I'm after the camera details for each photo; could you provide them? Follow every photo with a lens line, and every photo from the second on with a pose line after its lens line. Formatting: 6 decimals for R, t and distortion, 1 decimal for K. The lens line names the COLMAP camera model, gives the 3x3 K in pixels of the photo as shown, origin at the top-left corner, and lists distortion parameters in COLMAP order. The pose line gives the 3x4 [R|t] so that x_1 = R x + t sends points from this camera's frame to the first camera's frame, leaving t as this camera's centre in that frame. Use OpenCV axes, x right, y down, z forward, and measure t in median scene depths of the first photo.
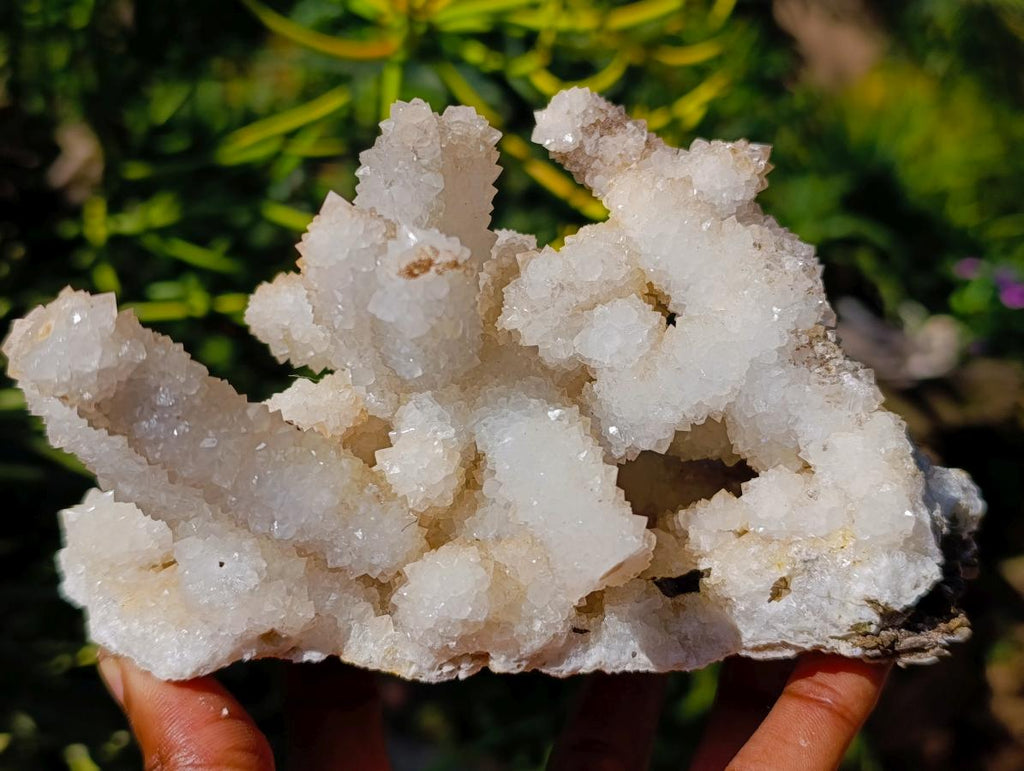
lens RADIAL K [[1488.8, 0, 535.7], [0, 1488.8, 385.5], [0, 0, 1]] dist [0.212810, -1.407885]
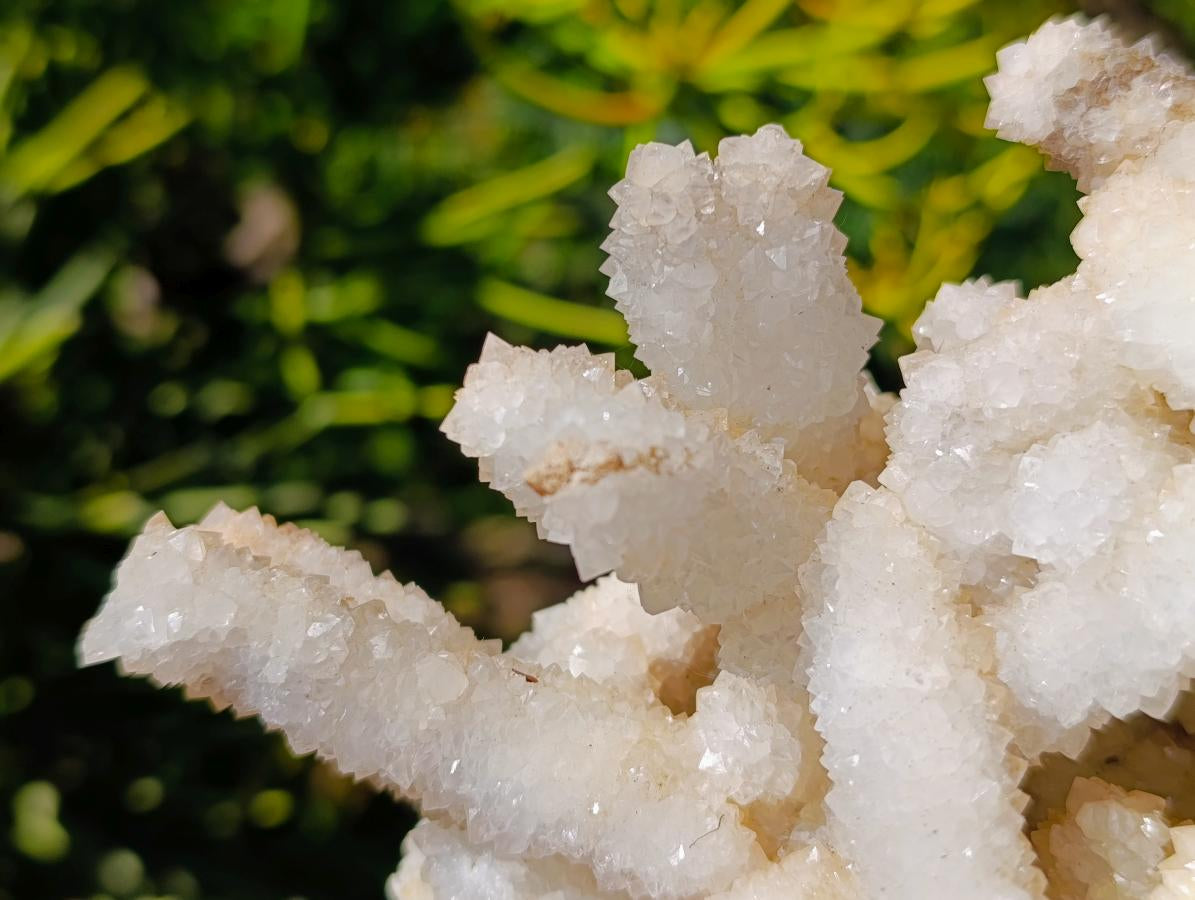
lens RADIAL K [[1737.4, 0, 625.2], [0, 1737.4, 450.0], [0, 0, 1]] dist [0.212810, -1.407885]
pose [[0.832398, -0.026854, -0.553527, 0.284237], [0.096650, 0.990552, 0.097286, -0.134000], [0.545685, -0.134479, 0.827129, 0.388396]]
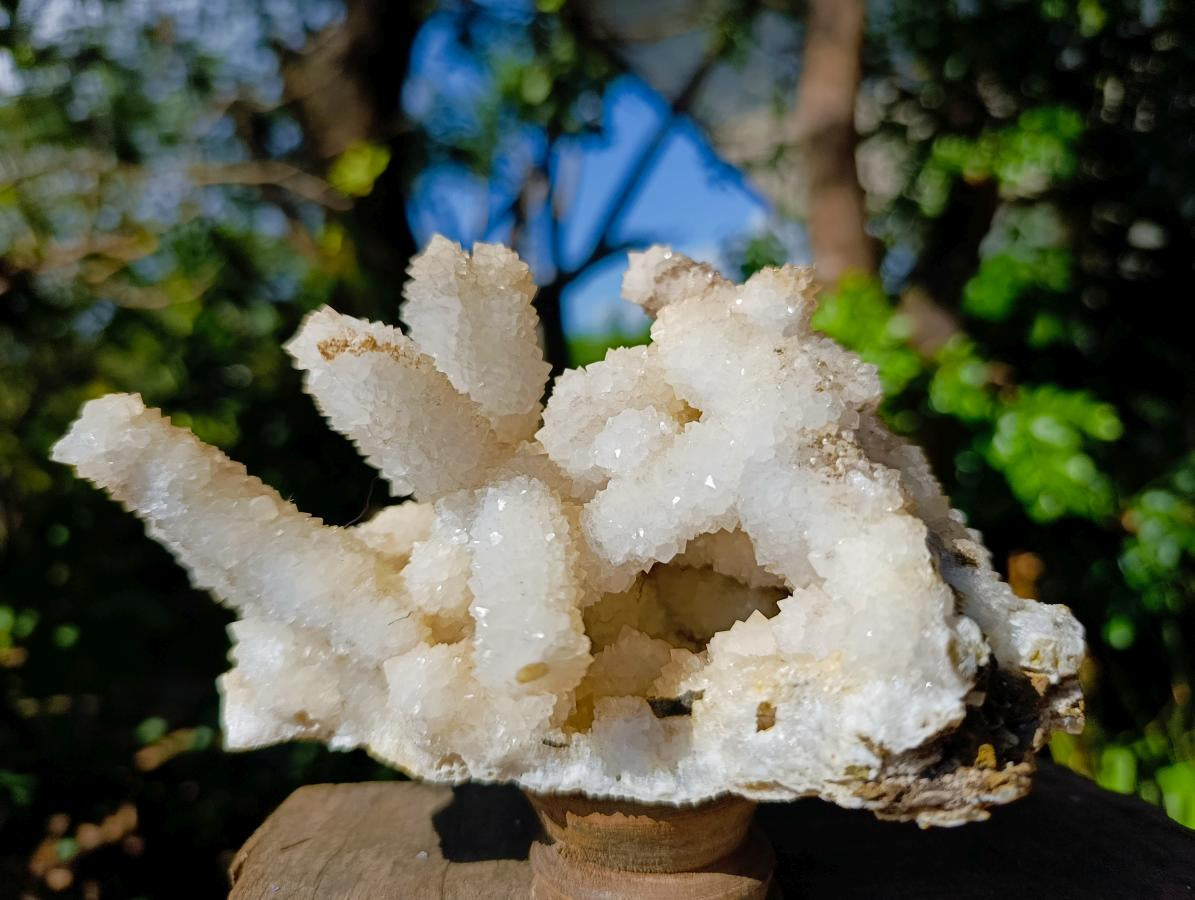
lens RADIAL K [[875.8, 0, 616.5], [0, 875.8, 451.1], [0, 0, 1]] dist [-0.069197, -0.003088]
pose [[0.901445, -0.045830, -0.430461, 0.306108], [-0.038658, 0.981885, -0.185494, 0.081307], [0.431165, 0.183853, 0.883343, 0.491441]]
